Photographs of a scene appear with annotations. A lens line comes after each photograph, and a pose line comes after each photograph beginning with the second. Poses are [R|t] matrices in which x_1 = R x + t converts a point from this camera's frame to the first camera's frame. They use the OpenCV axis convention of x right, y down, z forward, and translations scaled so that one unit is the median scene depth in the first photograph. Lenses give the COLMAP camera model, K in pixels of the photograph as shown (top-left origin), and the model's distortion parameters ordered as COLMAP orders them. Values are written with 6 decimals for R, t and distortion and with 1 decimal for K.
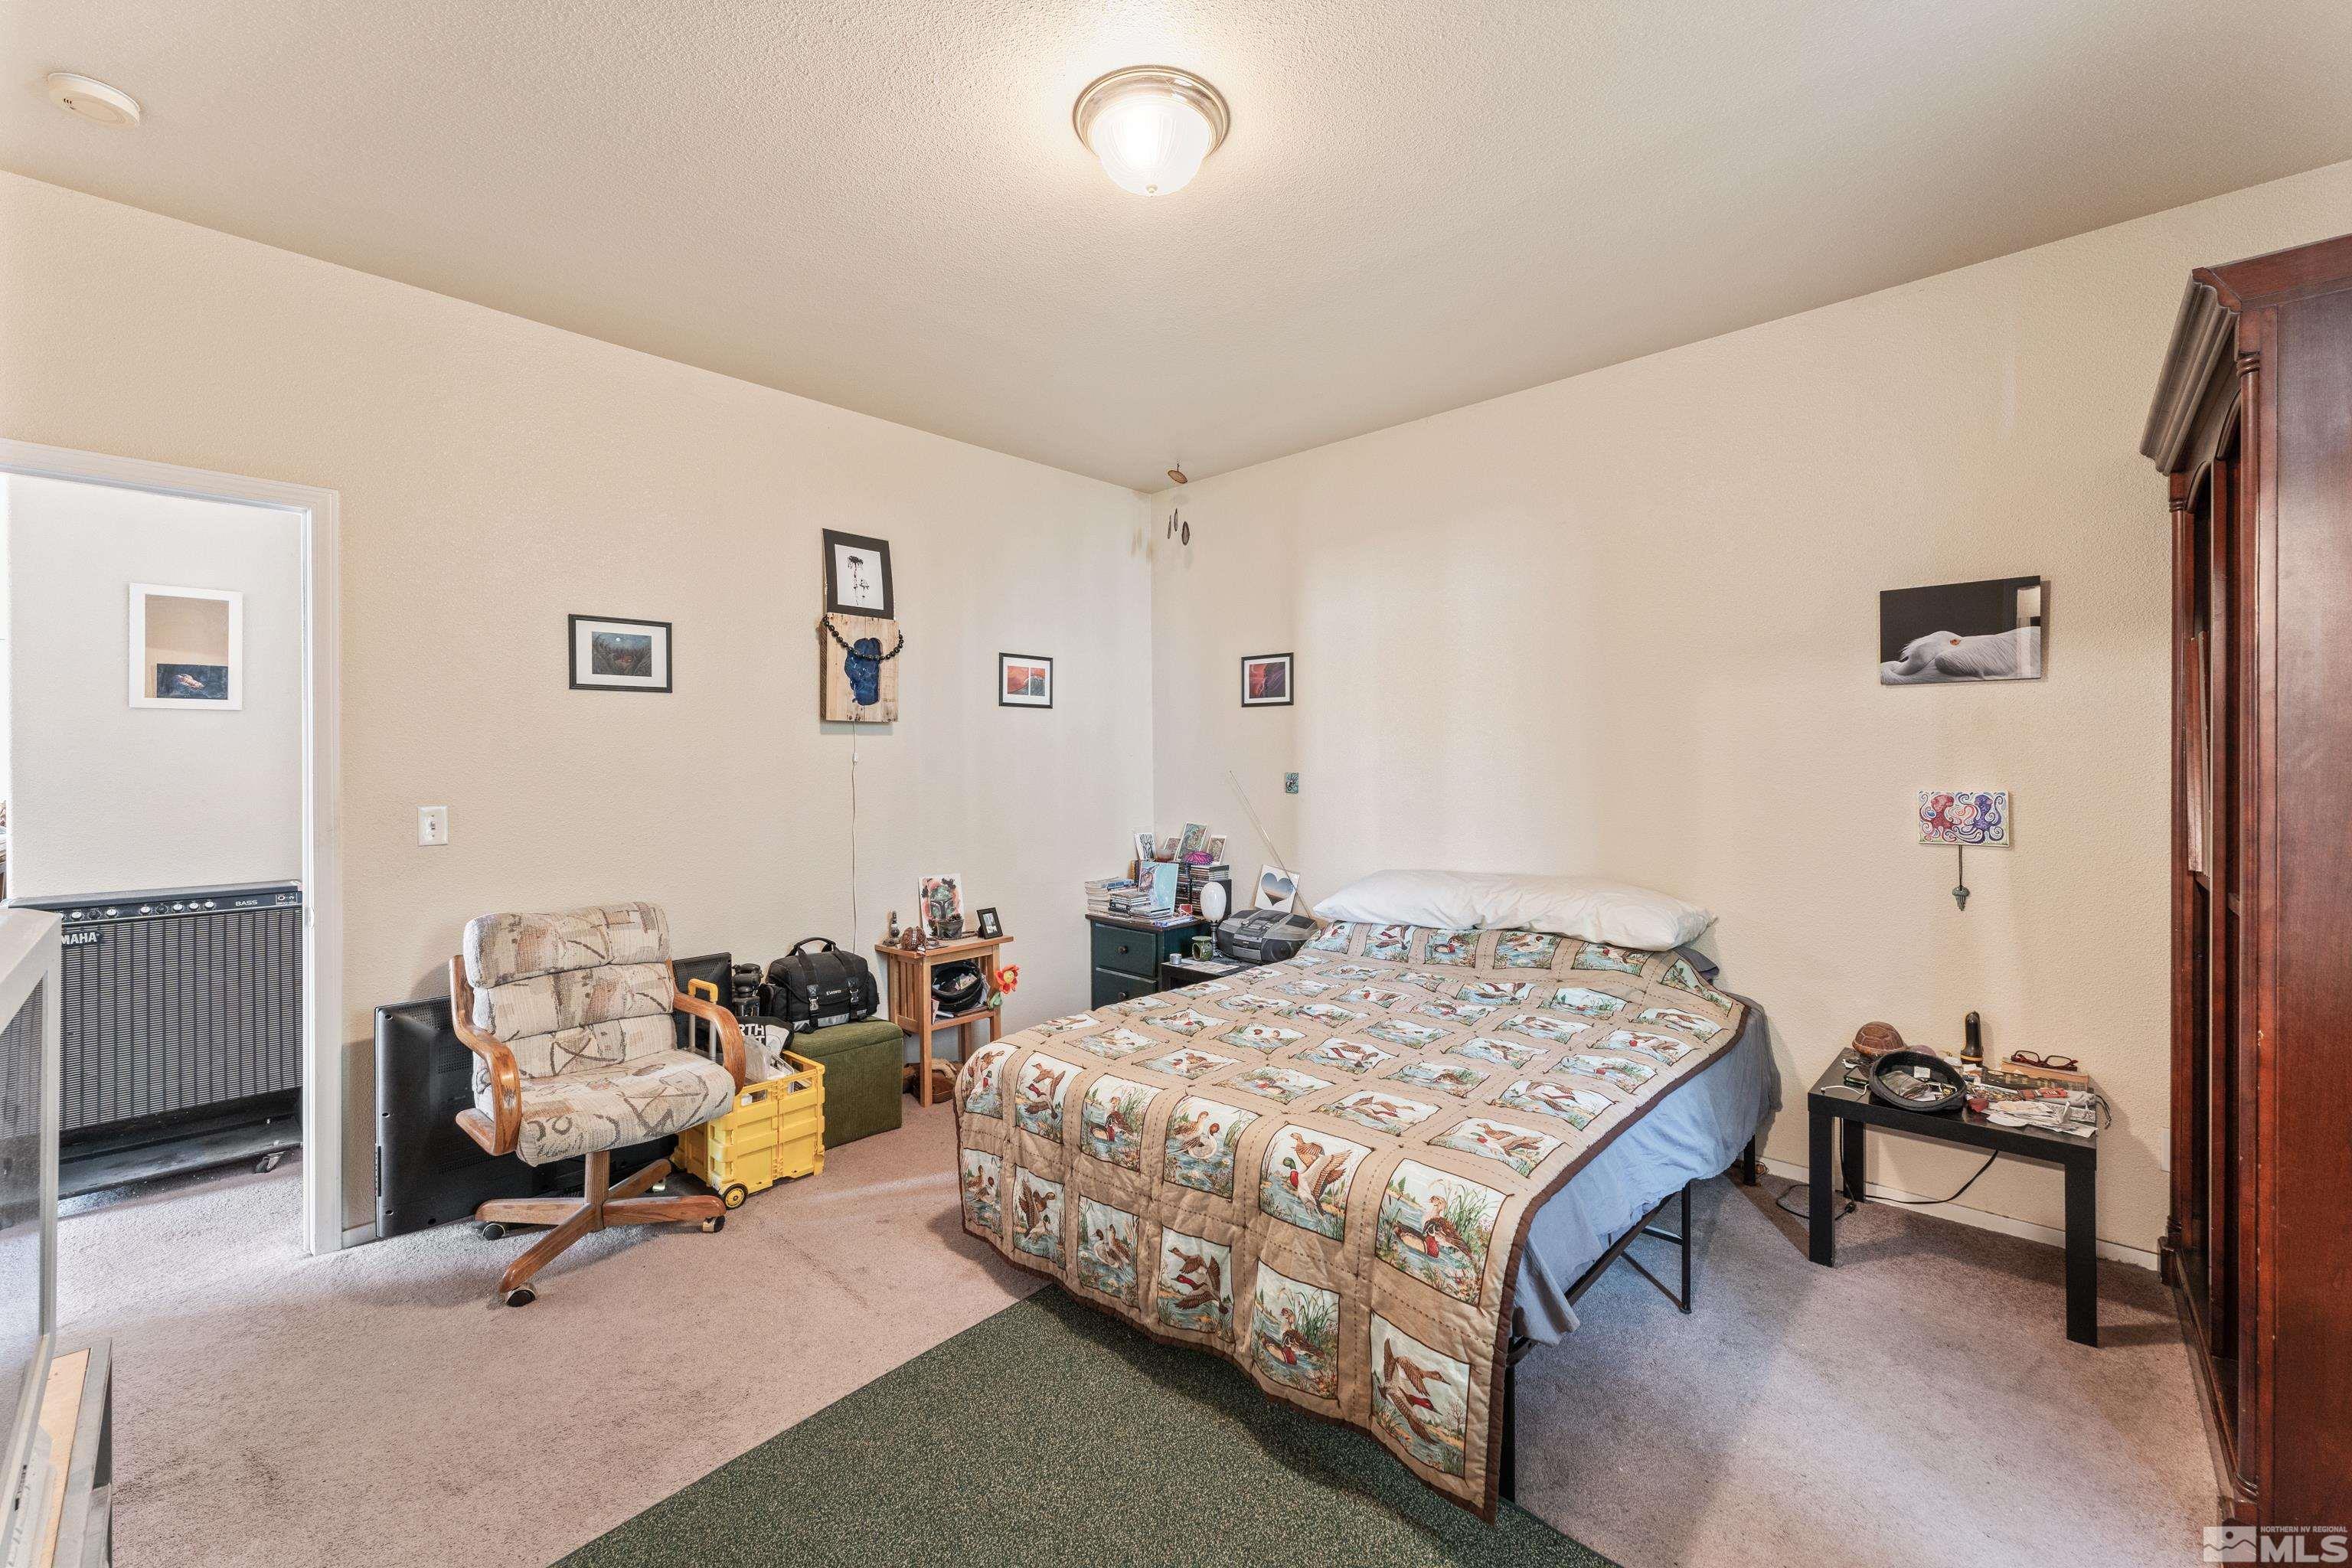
lens RADIAL K [[942.6, 0, 1176.8], [0, 942.6, 770.7], [0, 0, 1]] dist [-0.001162, 0.000056]
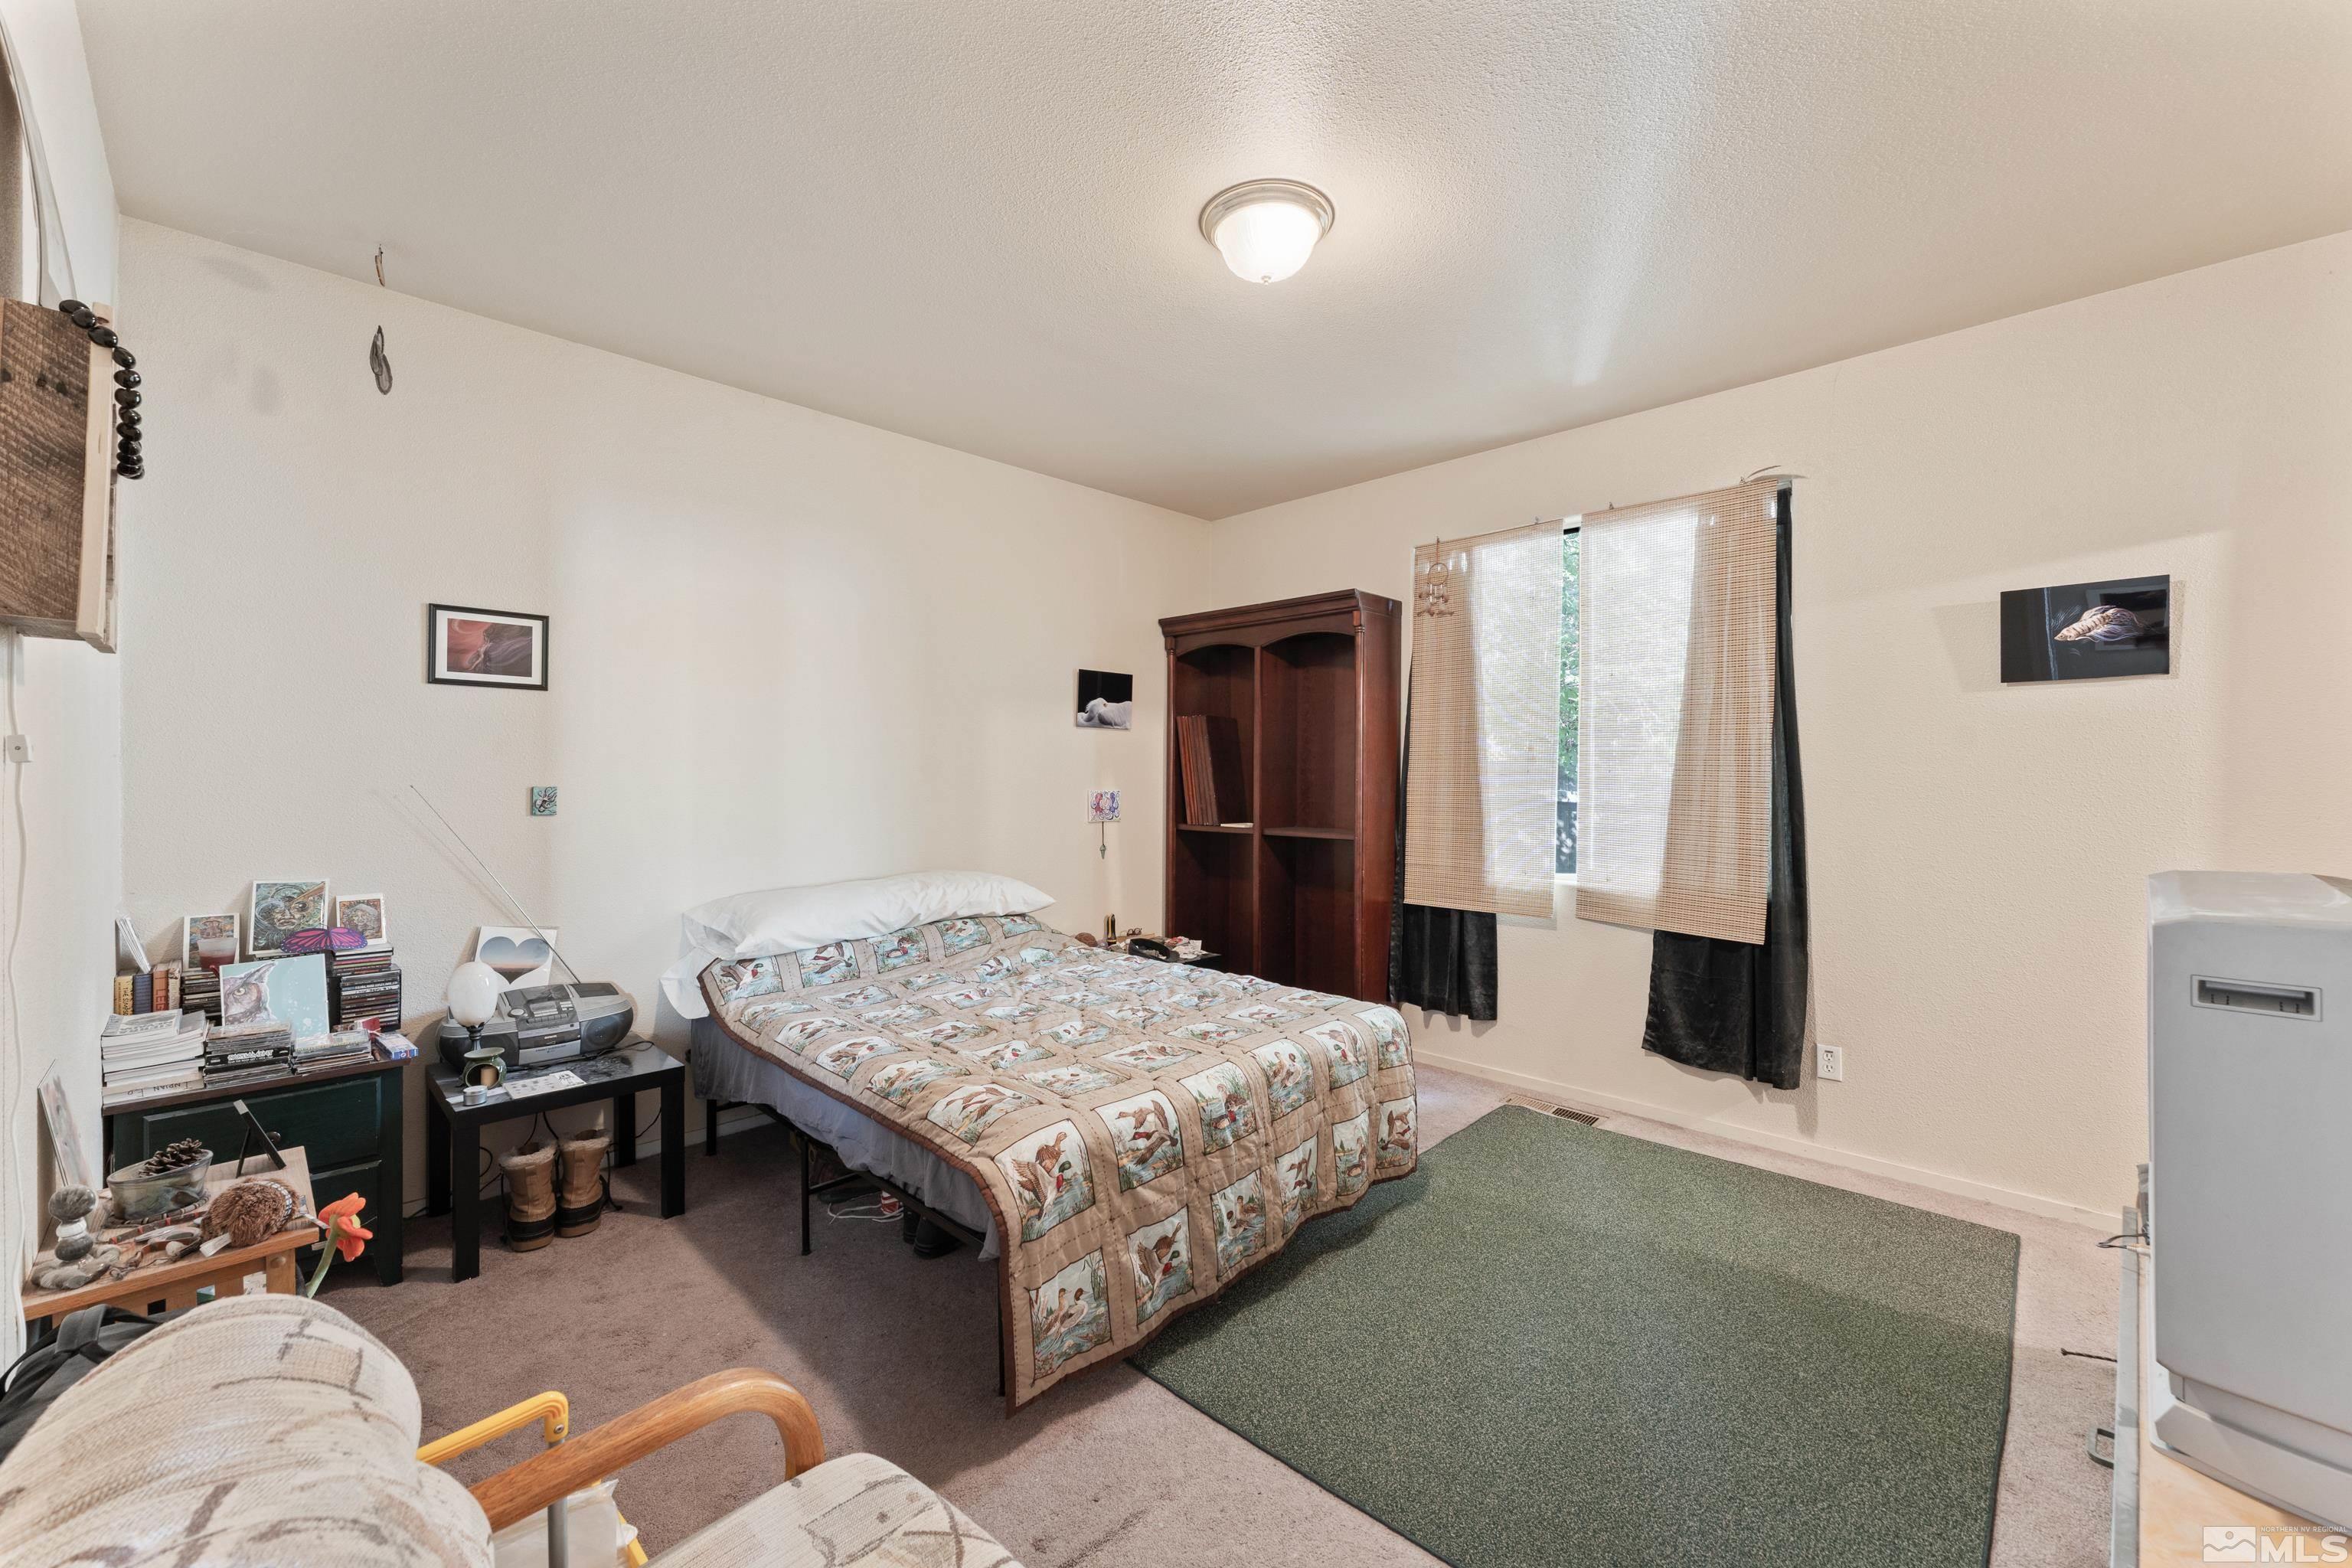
lens RADIAL K [[942.6, 0, 1164.1], [0, 942.6, 792.7], [0, 0, 1]] dist [-0.001162, 0.000056]
pose [[0.032290, -0.015979, 0.999351, -0.893427], [0.007713, 0.999846, 0.015738, -0.001182], [-0.999449, 0.007200, 0.032408, 0.813747]]
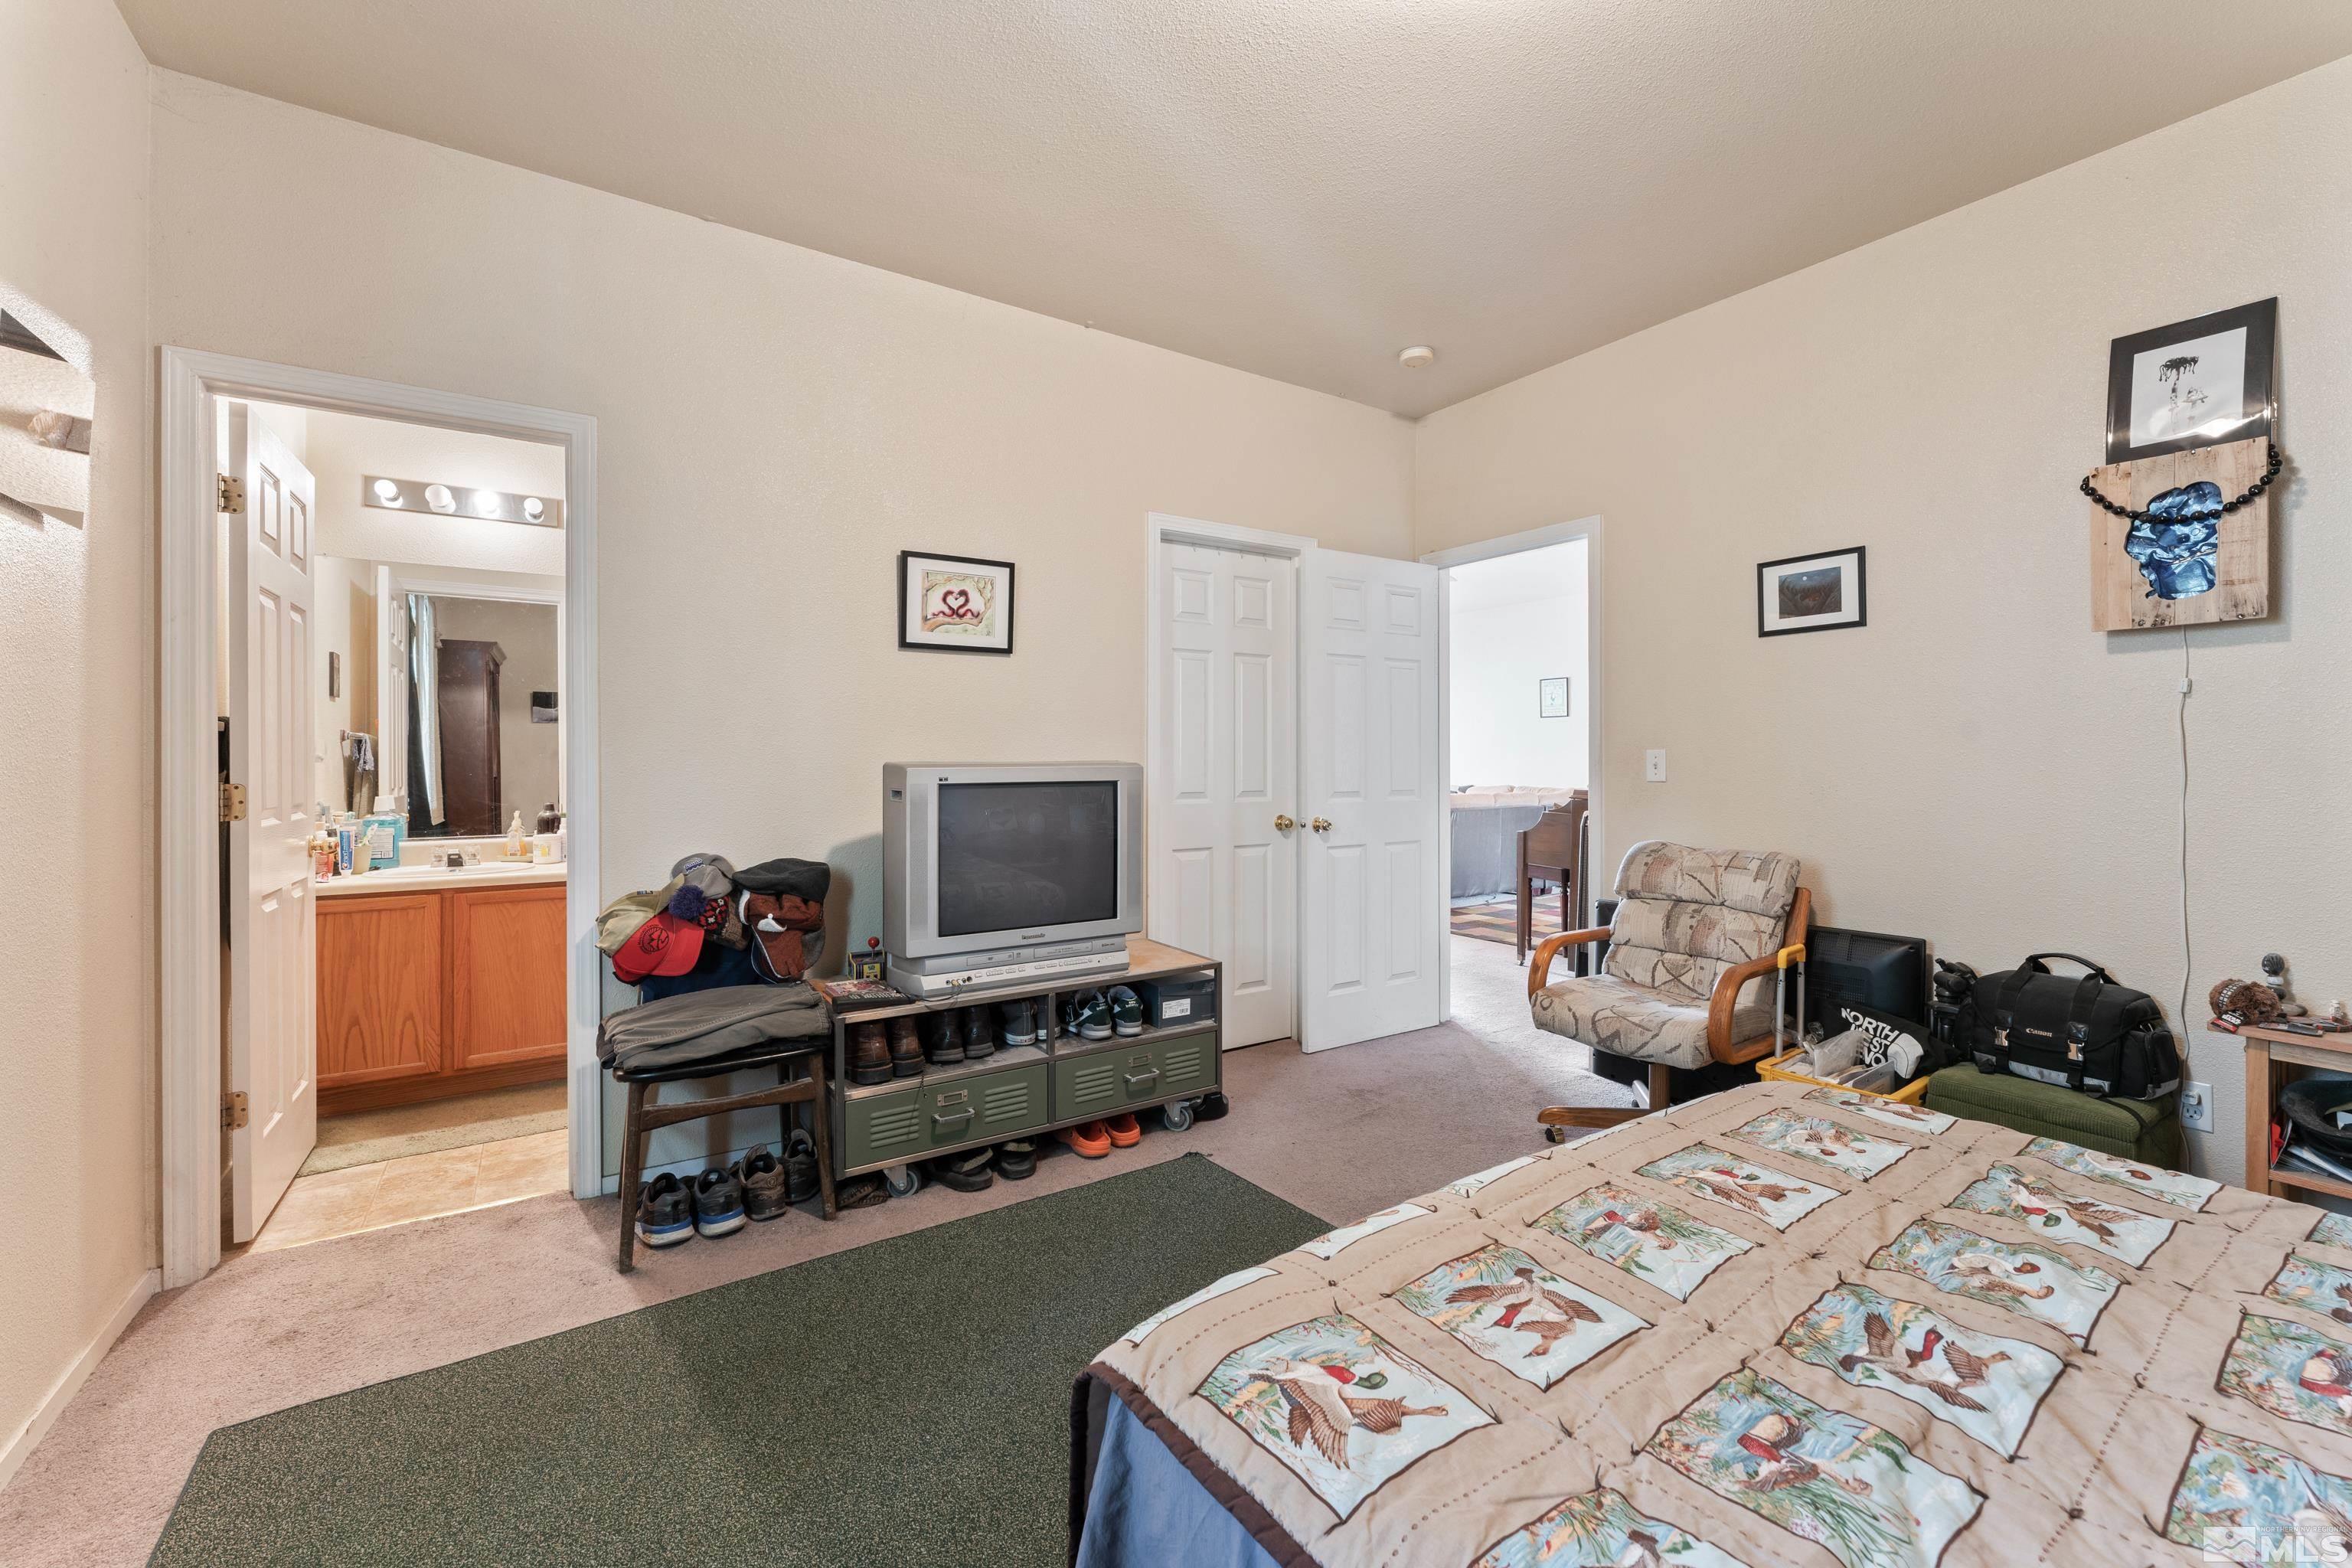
lens RADIAL K [[942.6, 0, 1175.9], [0, 942.6, 759.4], [0, 0, 1]] dist [-0.001162, 0.000056]
pose [[-0.223124, 0.005749, -0.974773, 0.548613], [-0.005901, 0.999956, 0.007249, 0.046211], [0.974772, 0.007369, -0.223080, 0.684457]]
